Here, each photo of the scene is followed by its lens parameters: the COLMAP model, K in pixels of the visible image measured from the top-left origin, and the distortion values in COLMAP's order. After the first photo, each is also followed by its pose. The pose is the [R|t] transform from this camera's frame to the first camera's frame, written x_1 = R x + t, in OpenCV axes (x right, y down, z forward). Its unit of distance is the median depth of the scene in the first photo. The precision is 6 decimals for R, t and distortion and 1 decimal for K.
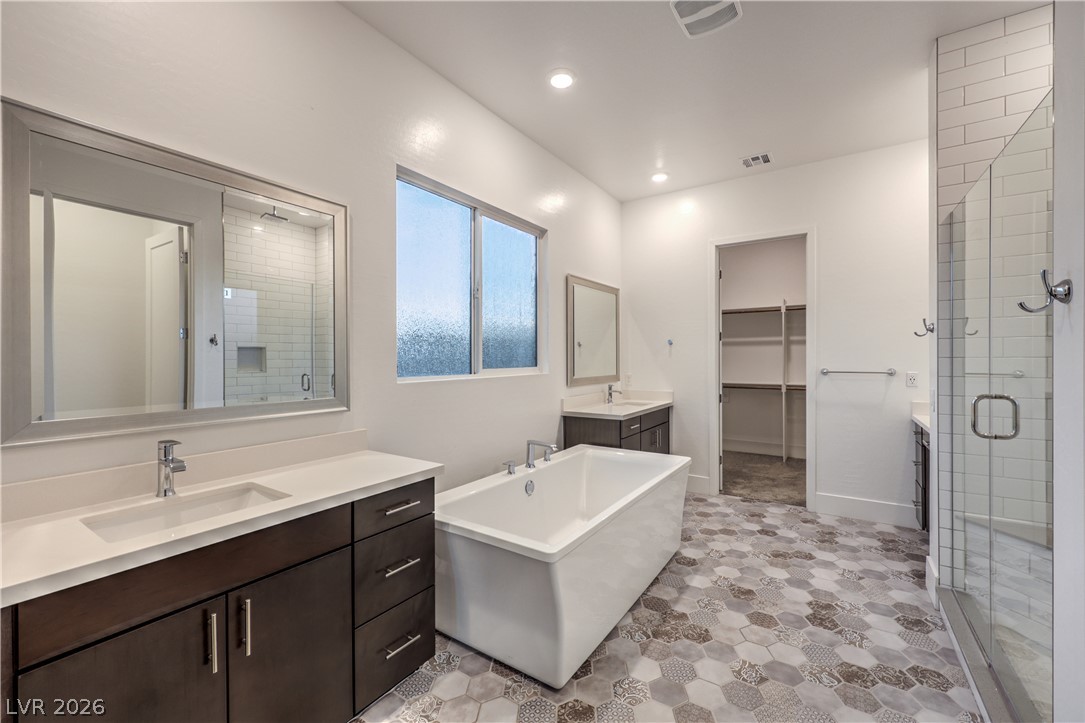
lens RADIAL K [[440.4, 0, 551.2], [0, 440.4, 360.9], [0, 0, 1]] dist [0.001626, 0.000050]
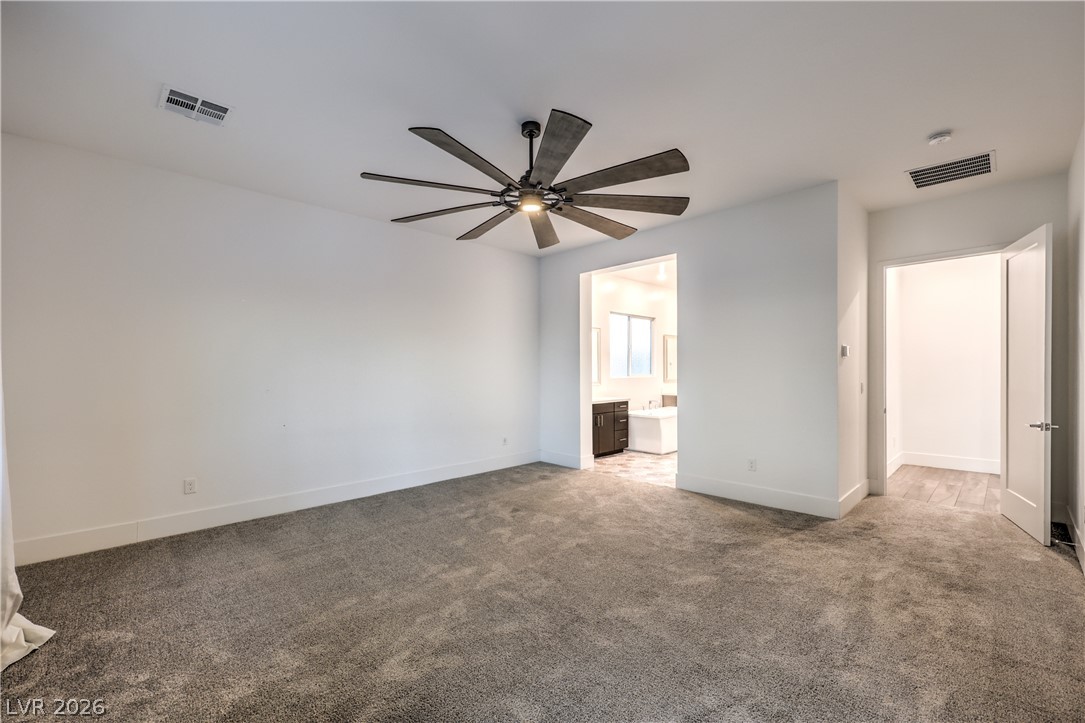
lens RADIAL K [[445.7, 0, 549.5], [0, 445.7, 365.2], [0, 0, 1]] dist [0.001319, 0.000269]
pose [[0.977511, 0.004009, -0.210847, -0.104707], [-0.008656, 0.999739, -0.021120, 0.034243], [0.210708, 0.022470, 0.977291, -2.600507]]
